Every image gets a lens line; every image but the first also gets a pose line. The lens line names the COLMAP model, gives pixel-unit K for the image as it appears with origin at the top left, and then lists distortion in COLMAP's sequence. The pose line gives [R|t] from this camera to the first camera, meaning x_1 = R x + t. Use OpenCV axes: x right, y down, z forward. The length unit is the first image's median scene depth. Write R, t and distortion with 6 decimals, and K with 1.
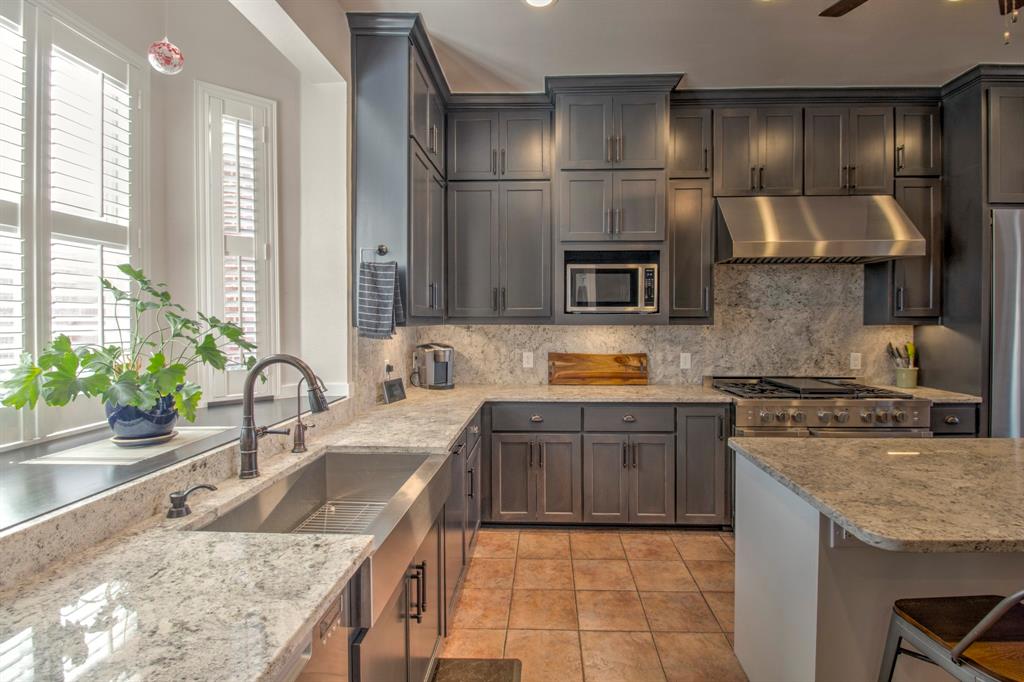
lens RADIAL K [[485.8, 0, 535.7], [0, 485.8, 327.0], [0, 0, 1]] dist [-0.000701, -0.000132]
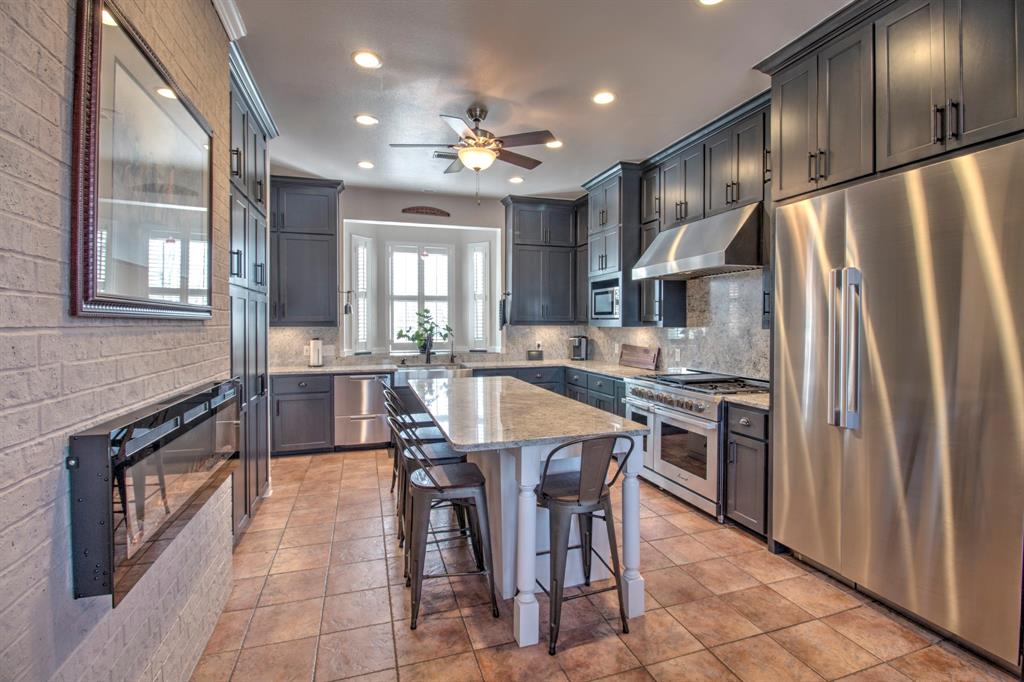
lens RADIAL K [[485.8, 0, 535.7], [0, 485.8, 327.0], [0, 0, 1]] dist [-0.000701, -0.000132]
pose [[0.367909, 0.011432, -0.929792, 1.561964], [-0.012459, 0.999895, 0.007364, -0.011112], [0.929778, 0.008875, 0.368013, 0.194940]]
